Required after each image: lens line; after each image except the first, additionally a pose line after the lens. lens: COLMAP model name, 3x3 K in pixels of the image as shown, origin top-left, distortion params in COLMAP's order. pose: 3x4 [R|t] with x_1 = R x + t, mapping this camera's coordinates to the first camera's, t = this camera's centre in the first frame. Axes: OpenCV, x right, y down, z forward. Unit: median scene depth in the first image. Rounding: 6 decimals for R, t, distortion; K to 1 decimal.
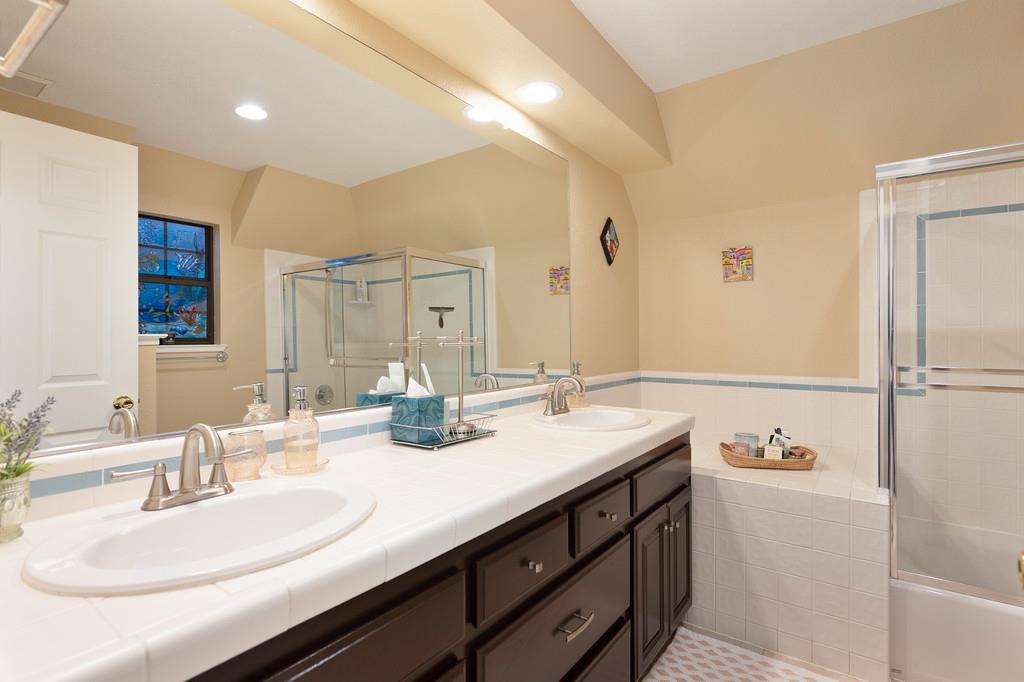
lens RADIAL K [[510.0, 0, 512.1], [0, 510.0, 340.5], [0, 0, 1]] dist [0.023140, -0.000161]
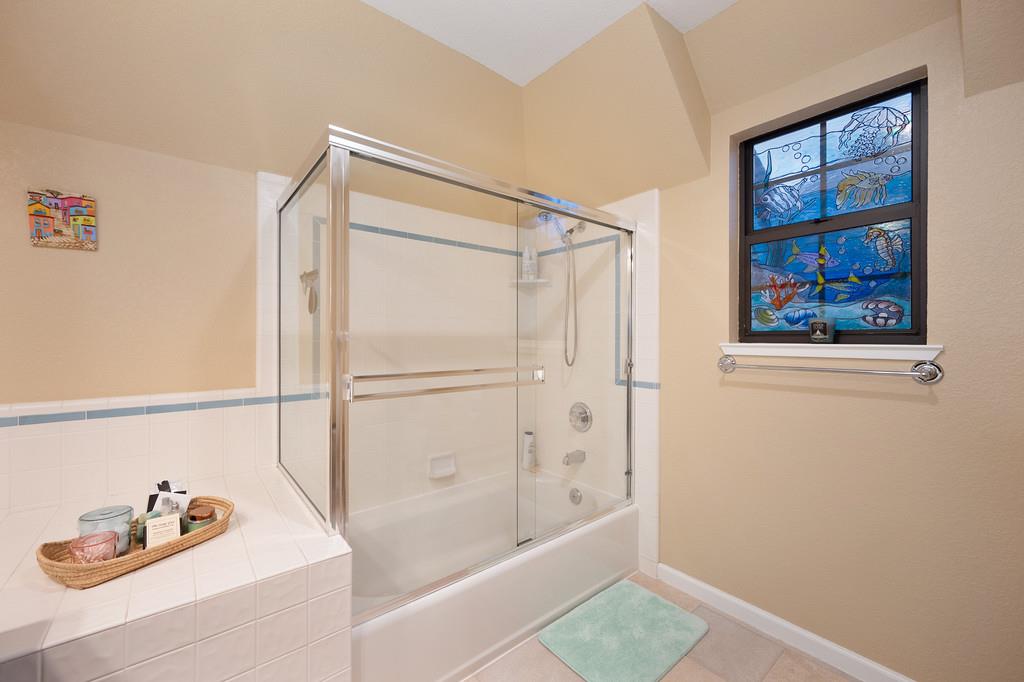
lens RADIAL K [[408.3, 0, 514.6], [0, 408.3, 336.6], [0, 0, 1]] dist [-0.002835, 0.000322]
pose [[0.255898, 0.009010, 0.966662, 0.123906], [0.002292, 0.999948, -0.009927, -0.004307], [-0.966701, 0.004756, 0.255864, 0.405579]]
